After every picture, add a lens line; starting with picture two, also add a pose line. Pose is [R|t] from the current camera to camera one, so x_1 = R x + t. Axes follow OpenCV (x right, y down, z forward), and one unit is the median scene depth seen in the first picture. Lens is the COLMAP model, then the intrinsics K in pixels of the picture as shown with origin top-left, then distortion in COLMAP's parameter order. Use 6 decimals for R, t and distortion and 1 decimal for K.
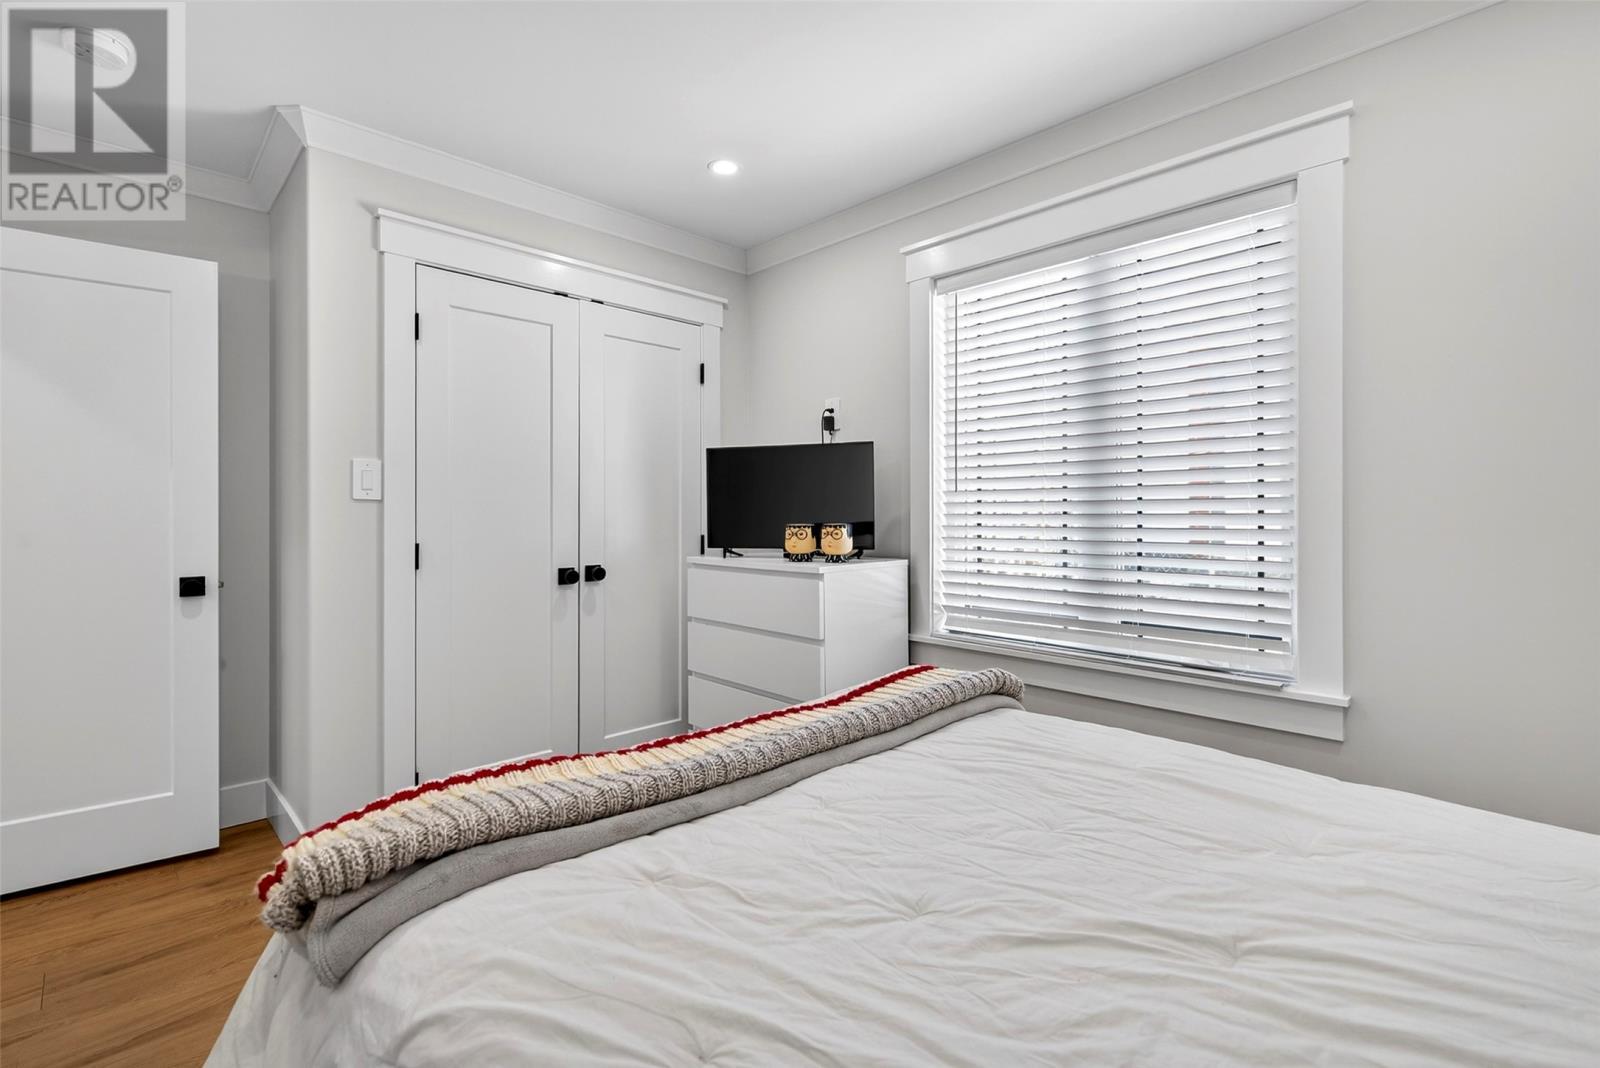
lens RADIAL K [[729.3, 0, 798.4], [0, 729.3, 521.4], [0, 0, 1]] dist [0.002611, -0.000283]
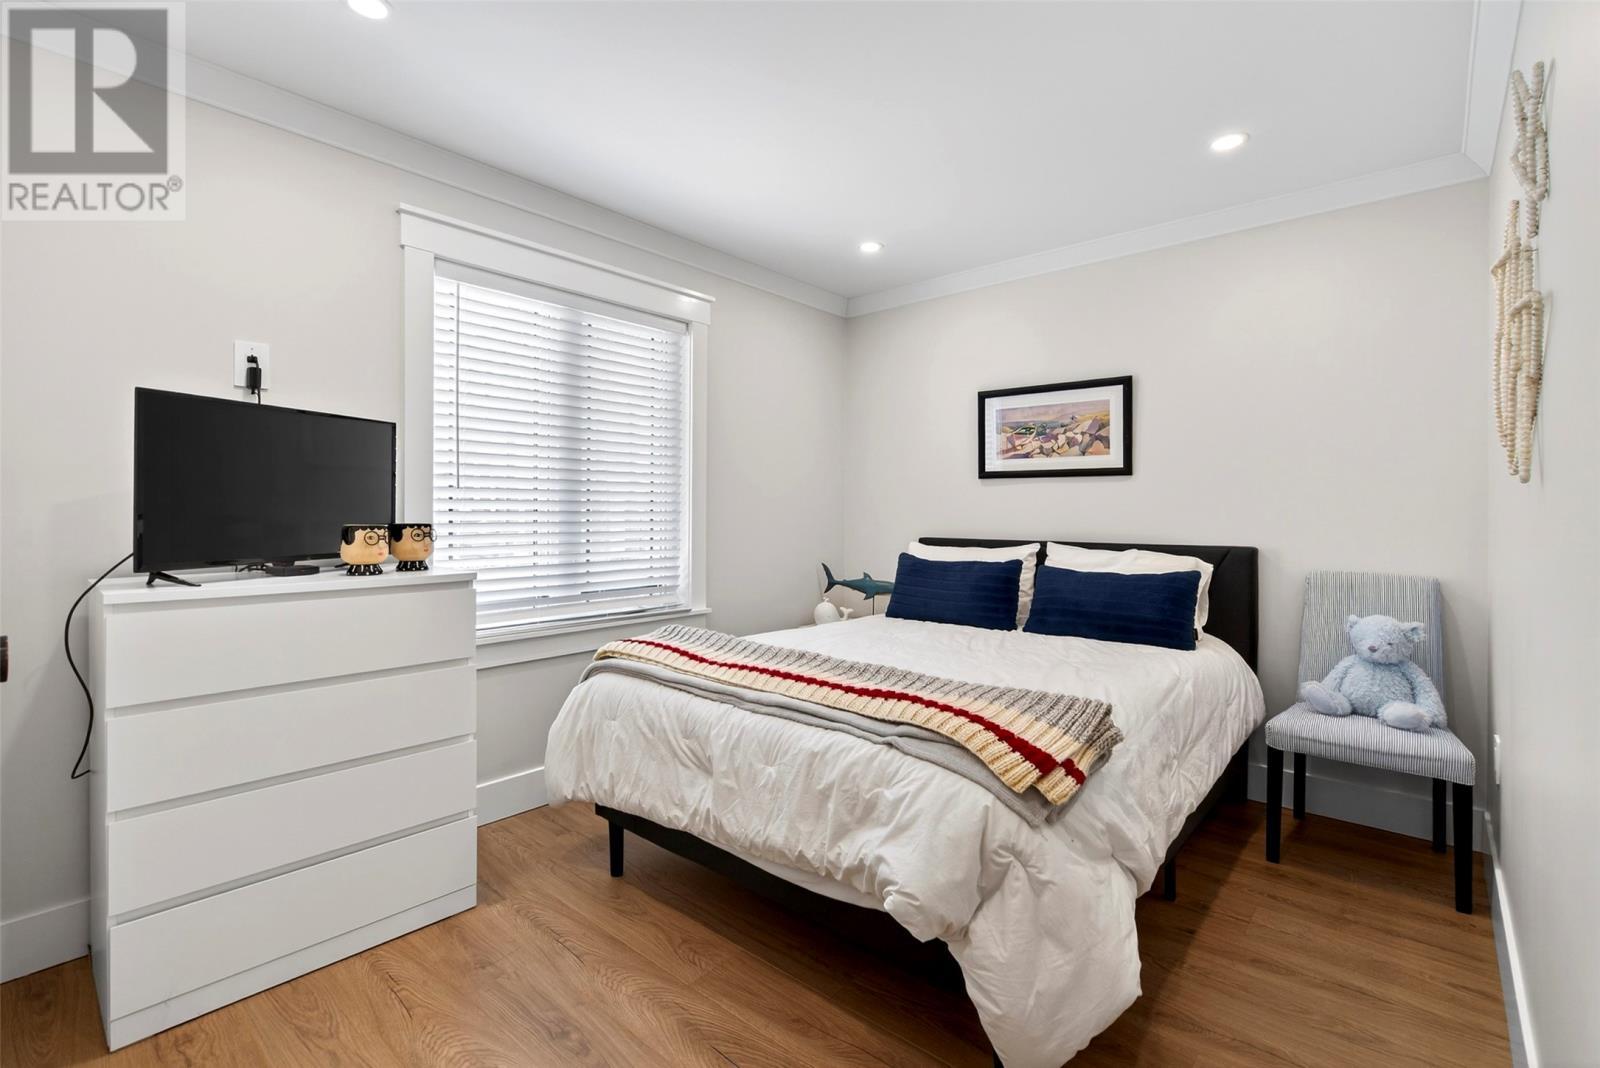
lens RADIAL K [[729.3, 0, 798.4], [0, 729.3, 521.4], [0, 0, 1]] dist [0.002611, -0.000283]
pose [[-0.096978, -0.015732, 0.995162, -0.771277], [0.000894, 0.999873, 0.015894, -0.010826], [-0.995286, 0.002431, -0.096952, 0.621842]]
